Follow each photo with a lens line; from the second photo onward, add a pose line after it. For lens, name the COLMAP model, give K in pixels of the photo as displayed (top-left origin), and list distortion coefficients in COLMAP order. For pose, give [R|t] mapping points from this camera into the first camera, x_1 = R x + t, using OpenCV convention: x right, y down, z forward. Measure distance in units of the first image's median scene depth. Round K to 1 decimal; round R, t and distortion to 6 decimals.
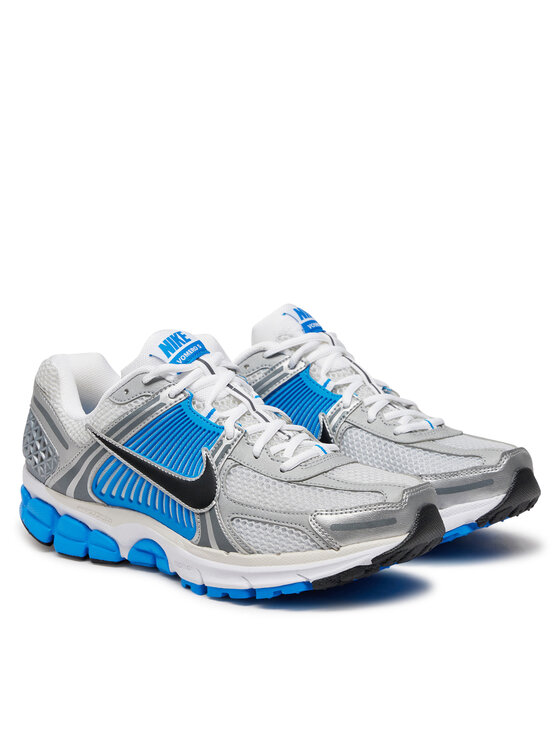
lens RADIAL K [[2202.4, 0, 279.6], [0, 2202.4, 372.7], [0, 0, 1]] dist [0.136133, 0.000000]
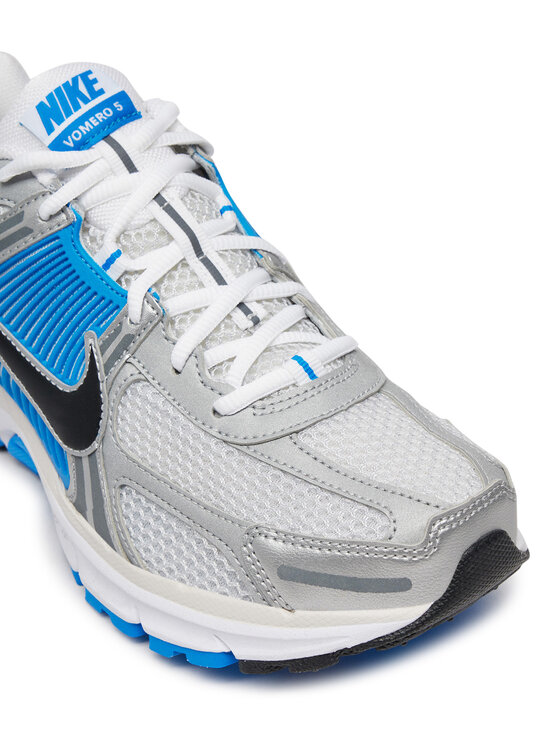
lens RADIAL K [[1453.5, 0, 280.5], [0, 1453.5, 373.2], [0, 0, 1]] dist [-0.159501, 0.000000]
pose [[0.965657, 0.131794, -0.223912, 0.086406], [-0.024077, 0.903481, 0.427951, -0.103588], [0.258702, -0.407863, 0.875626, 0.703007]]
